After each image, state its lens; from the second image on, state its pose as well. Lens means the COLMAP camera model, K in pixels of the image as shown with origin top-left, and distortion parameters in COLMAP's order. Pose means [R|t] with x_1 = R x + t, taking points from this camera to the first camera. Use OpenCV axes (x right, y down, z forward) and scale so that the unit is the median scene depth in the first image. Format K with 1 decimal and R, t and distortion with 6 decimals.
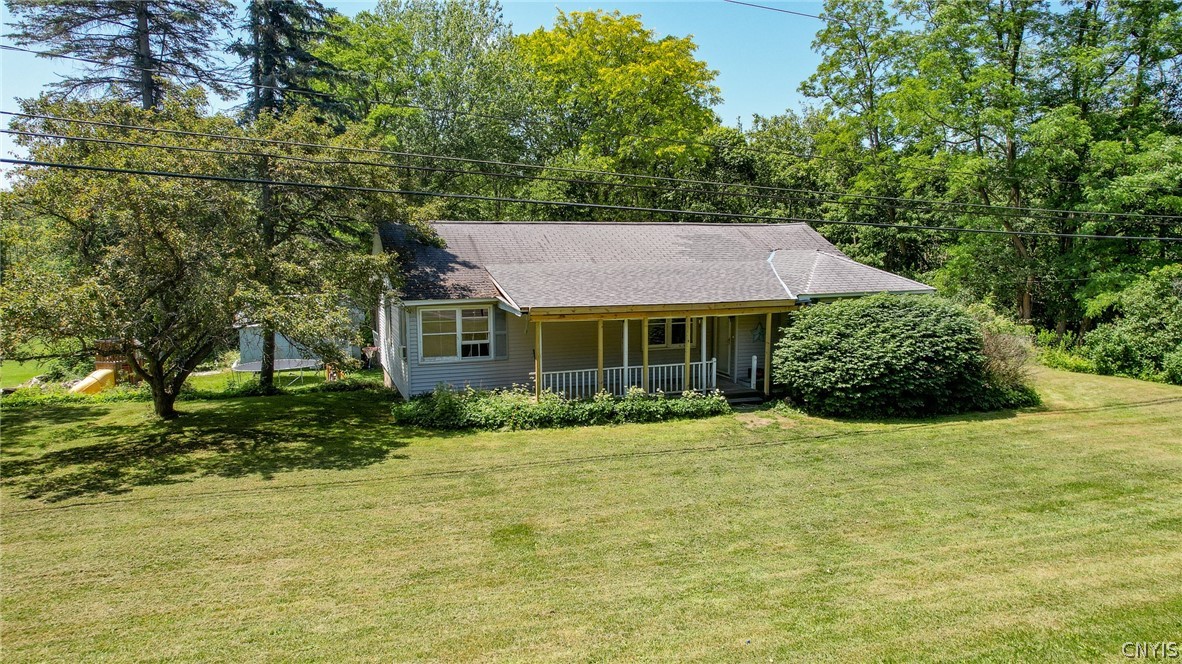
lens RADIAL K [[746.6, 0, 588.8], [0, 746.6, 347.0], [0, 0, 1]] dist [-0.068993, 0.054438]
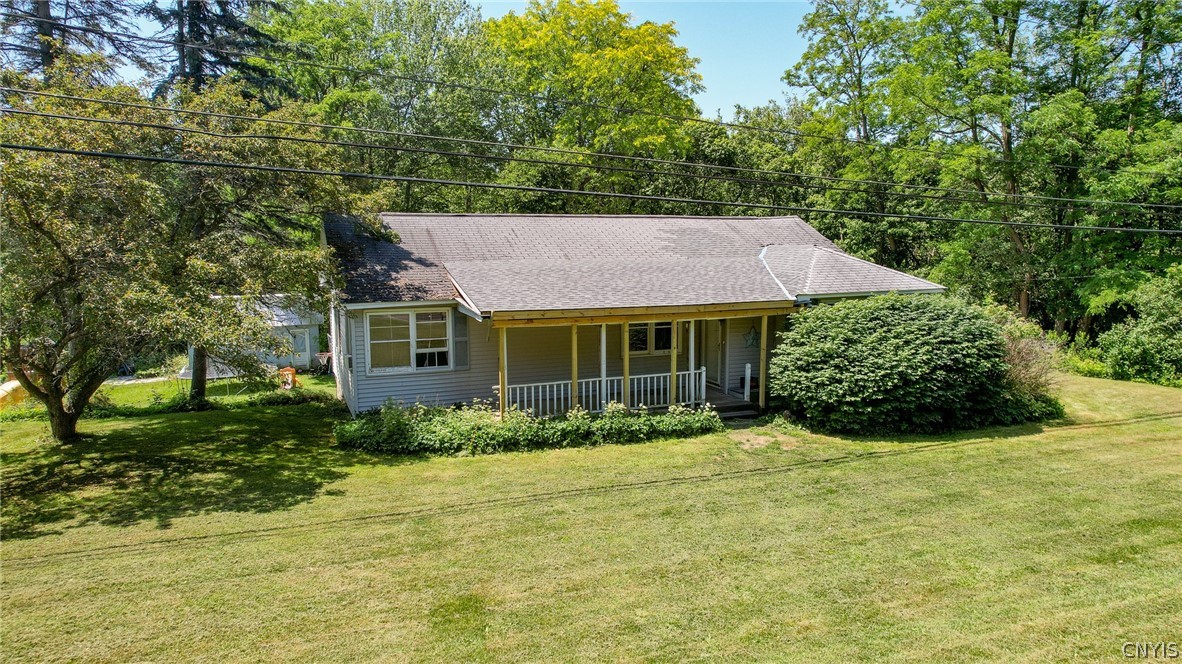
lens RADIAL K [[746.6, 0, 588.8], [0, 746.6, 347.0], [0, 0, 1]] dist [-0.068993, 0.054438]
pose [[0.999531, -0.005032, 0.030213, 0.005813], [0.004939, 0.999983, 0.003165, -0.012486], [-0.030229, -0.003015, 0.999538, 0.122426]]
